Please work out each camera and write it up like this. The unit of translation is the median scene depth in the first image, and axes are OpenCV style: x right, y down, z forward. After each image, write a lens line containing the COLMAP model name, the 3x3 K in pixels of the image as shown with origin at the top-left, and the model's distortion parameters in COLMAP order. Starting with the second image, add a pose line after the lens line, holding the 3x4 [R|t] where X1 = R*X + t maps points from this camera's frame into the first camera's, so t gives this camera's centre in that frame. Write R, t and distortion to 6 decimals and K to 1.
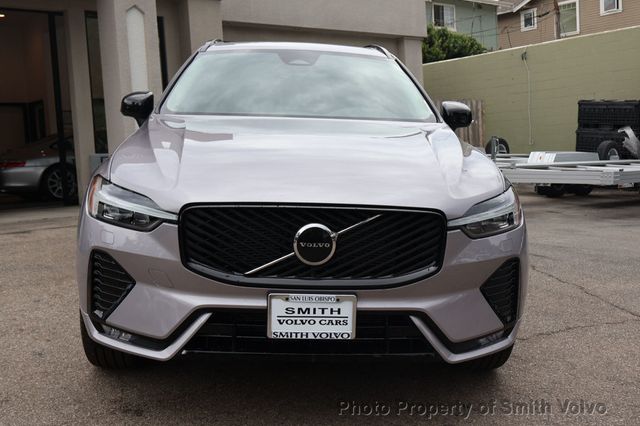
lens RADIAL K [[756.7, 0, 320.0], [0, 756.7, 213.0], [0, 0, 1]] dist [0.014145, 0.012626]
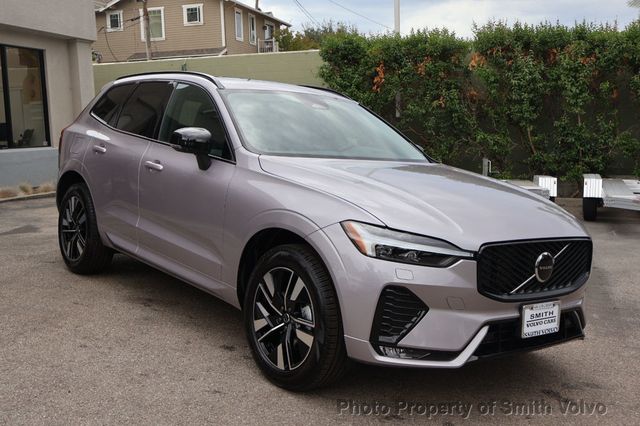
lens RADIAL K [[756.7, 0, 320.0], [0, 756.7, 213.0], [0, 0, 1]] dist [0.014145, 0.012626]
pose [[0.807303, -0.037554, 0.588940, -1.149453], [0.030145, 0.999295, 0.022400, -0.102236], [-0.589366, -0.000330, 0.807866, 0.104182]]
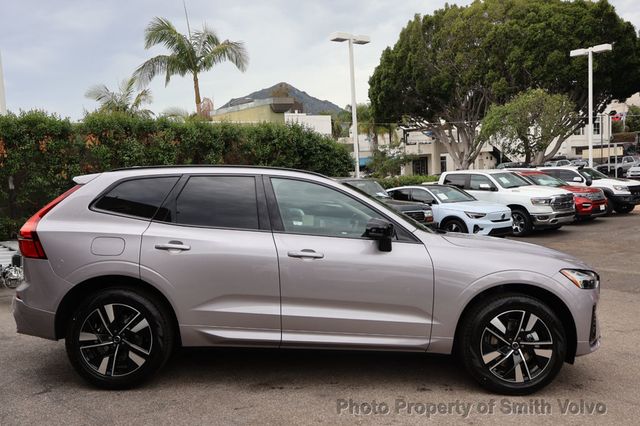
lens RADIAL K [[574.6, 0, 320.0], [0, 574.6, 213.0], [0, 0, 1]] dist [-0.004963, 0.001146]
pose [[0.014445, -0.040092, 0.999092, -1.889360], [0.119567, 0.992096, 0.038082, -0.344588], [-0.992721, 0.118908, 0.019124, 1.697668]]
